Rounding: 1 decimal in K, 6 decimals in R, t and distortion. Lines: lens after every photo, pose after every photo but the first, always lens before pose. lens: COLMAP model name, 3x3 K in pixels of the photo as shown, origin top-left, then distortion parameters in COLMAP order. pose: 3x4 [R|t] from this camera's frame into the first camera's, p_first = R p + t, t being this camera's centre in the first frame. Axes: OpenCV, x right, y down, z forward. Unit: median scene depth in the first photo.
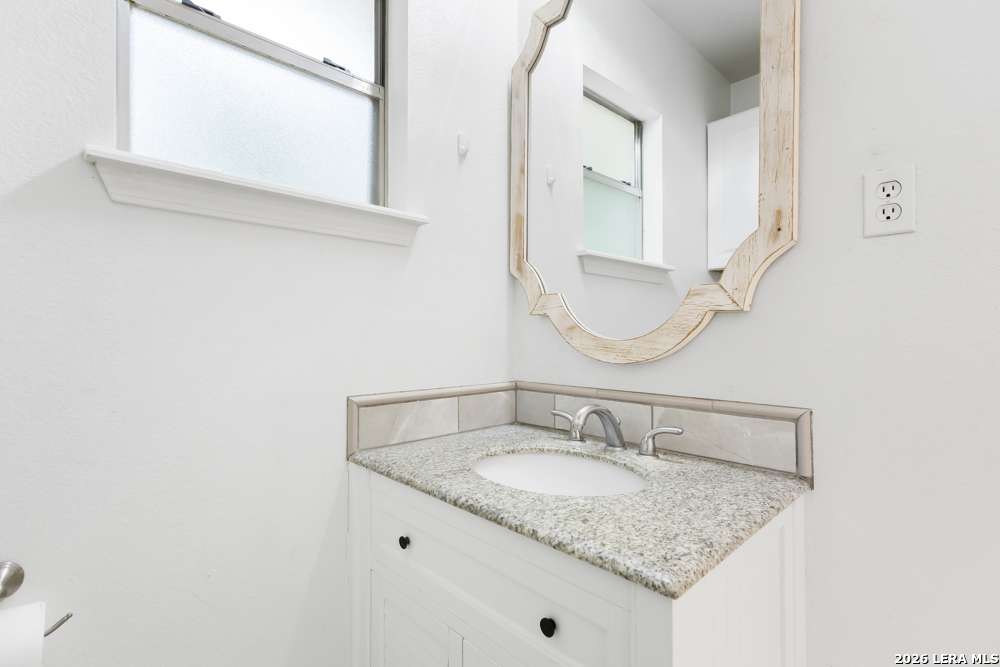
lens RADIAL K [[460.0, 0, 498.1], [0, 460.0, 333.7], [0, 0, 1]] dist [0.001636, 0.001017]
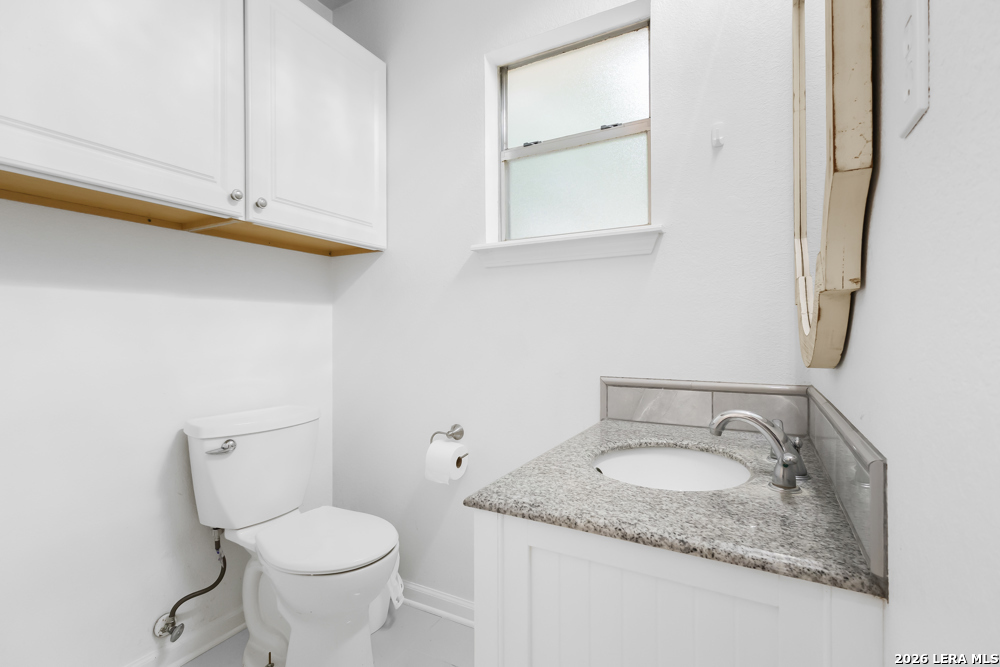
lens RADIAL K [[460.0, 0, 498.1], [0, 460.0, 333.7], [0, 0, 1]] dist [0.001636, 0.001017]
pose [[0.302722, 0.000906, -0.953079, 0.839488], [0.005105, 0.999984, 0.002572, 0.007374], [0.953065, -0.005645, 0.302712, 0.300482]]
